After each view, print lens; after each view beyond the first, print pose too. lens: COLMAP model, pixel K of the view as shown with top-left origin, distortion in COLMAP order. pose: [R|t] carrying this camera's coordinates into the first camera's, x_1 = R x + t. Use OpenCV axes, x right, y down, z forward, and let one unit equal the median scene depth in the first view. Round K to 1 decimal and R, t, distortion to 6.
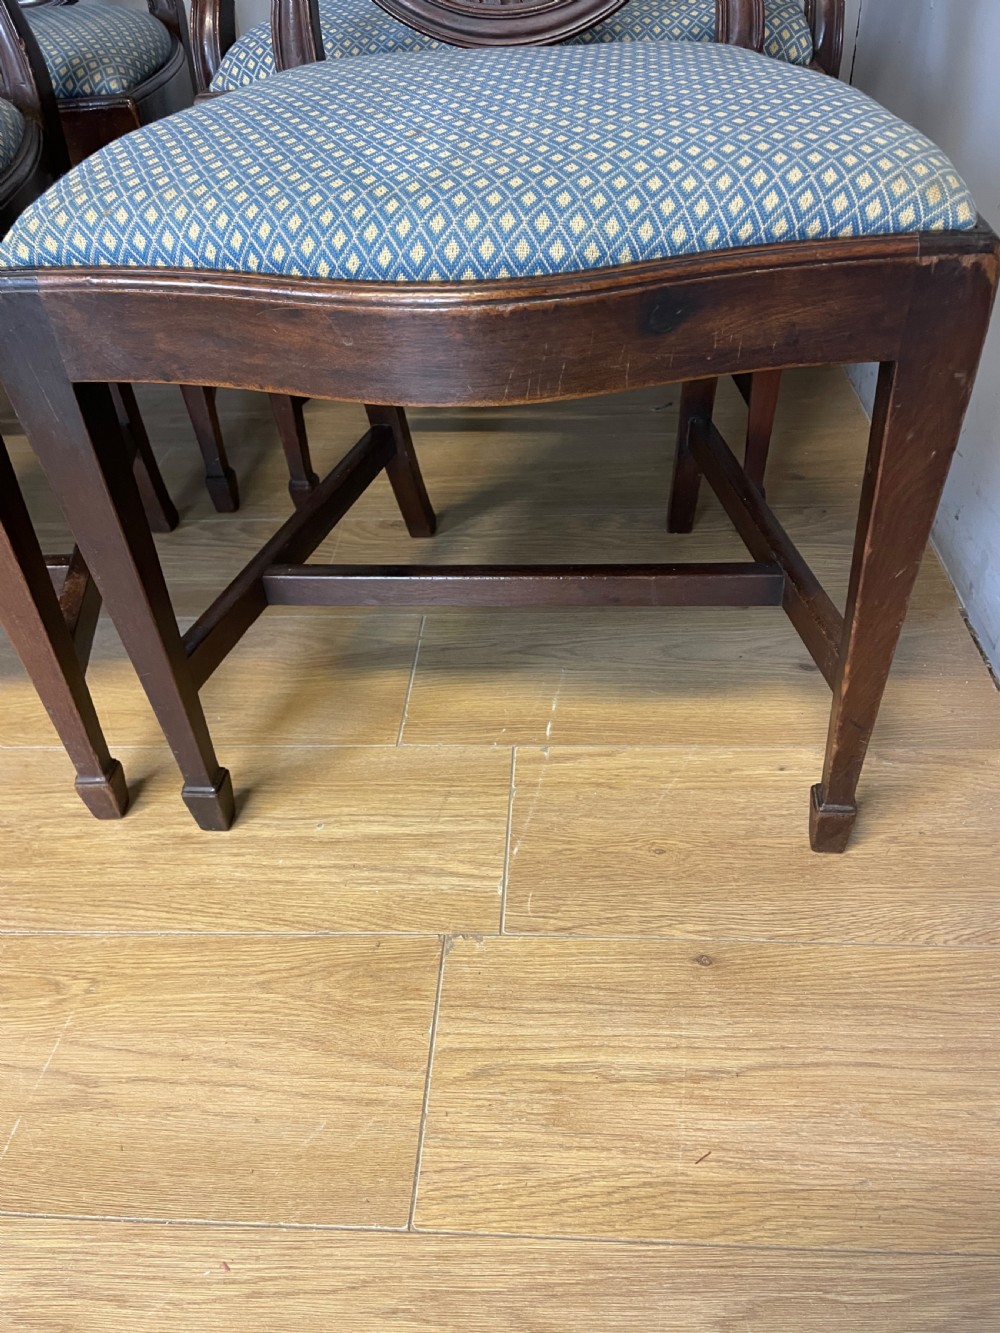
lens RADIAL K [[1027.0, 0, 499.6], [0, 1027.0, 664.7], [0, 0, 1]] dist [0.077479, -0.110737]
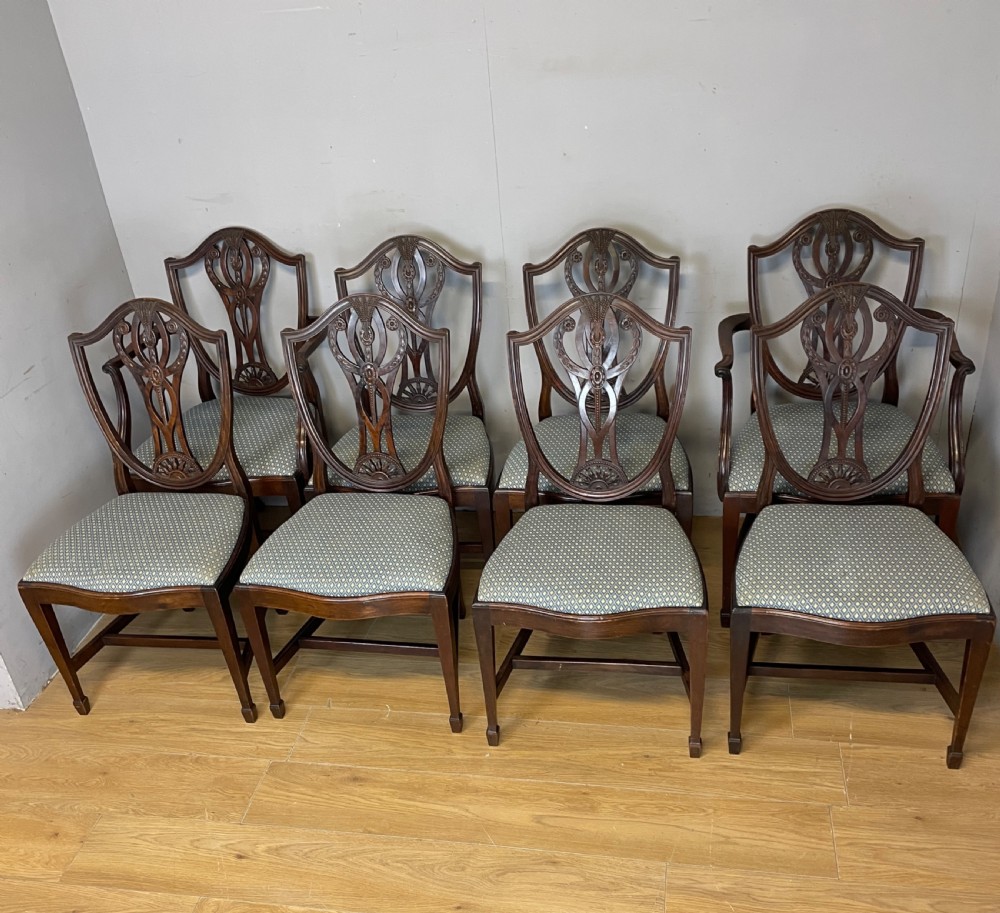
lens RADIAL K [[1055.2, 0, 481.2], [0, 1055.2, 480.7], [0, 0, 1]] dist [0.035899, 0.000000]
pose [[0.991970, 0.040178, -0.119922, -0.805628], [-0.055870, 0.989872, -0.130506, -0.244664], [0.113464, 0.136158, 0.984168, -2.586208]]
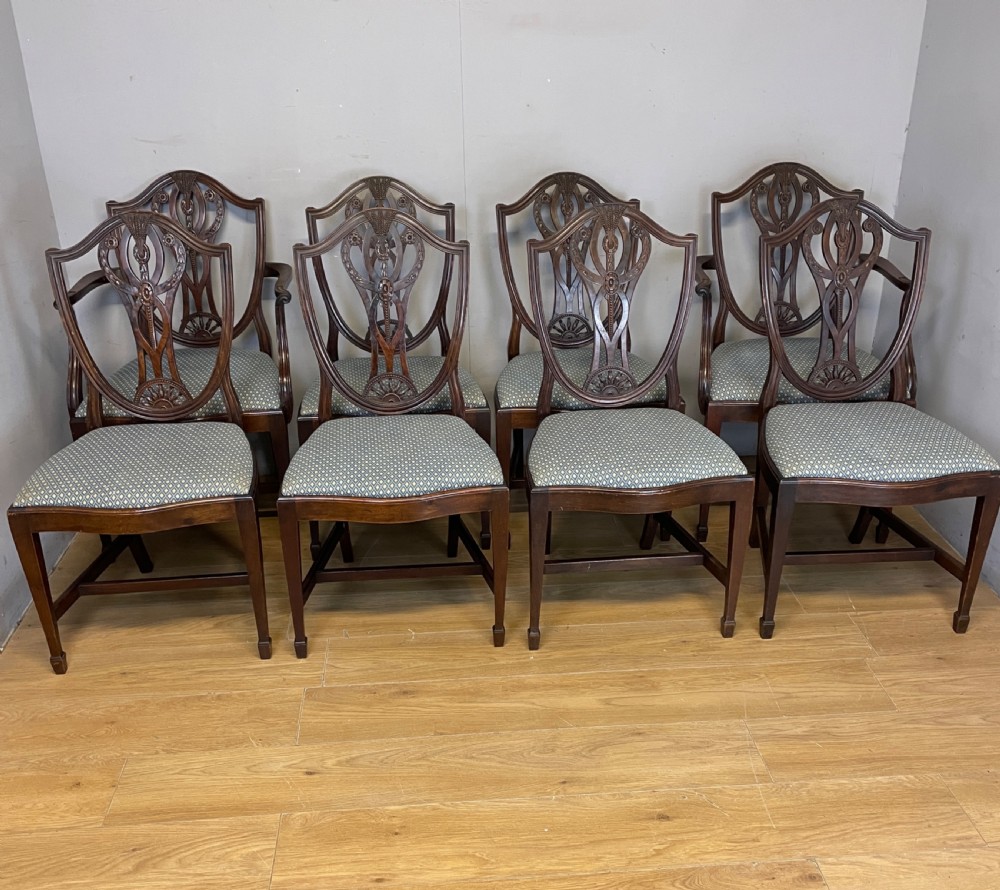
lens RADIAL K [[1048.7, 0, 497.4], [0, 1048.7, 447.7], [0, 0, 1]] dist [0.038209, 0.000000]
pose [[0.988109, -0.006458, 0.153619, -1.882995], [0.045756, 0.966201, -0.253696, 0.450697], [-0.146789, 0.257708, 0.955008, -2.451254]]
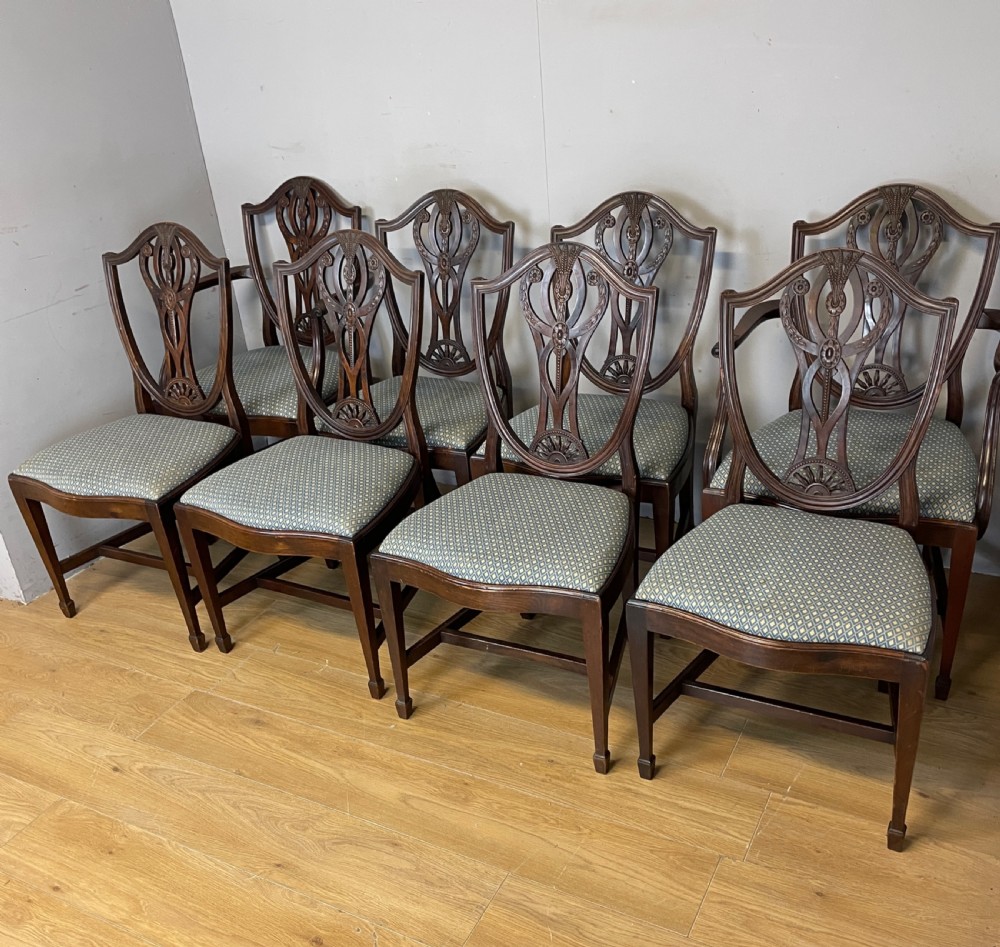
lens RADIAL K [[1047.0, 0, 489.6], [0, 1047.0, 477.8], [0, 0, 1]] dist [0.031987, 0.000000]
pose [[0.908357, 0.170271, -0.381963, 0.290303], [-0.235771, 0.962875, -0.131464, -0.181304], [0.345398, 0.209472, 0.914780, -1.986264]]
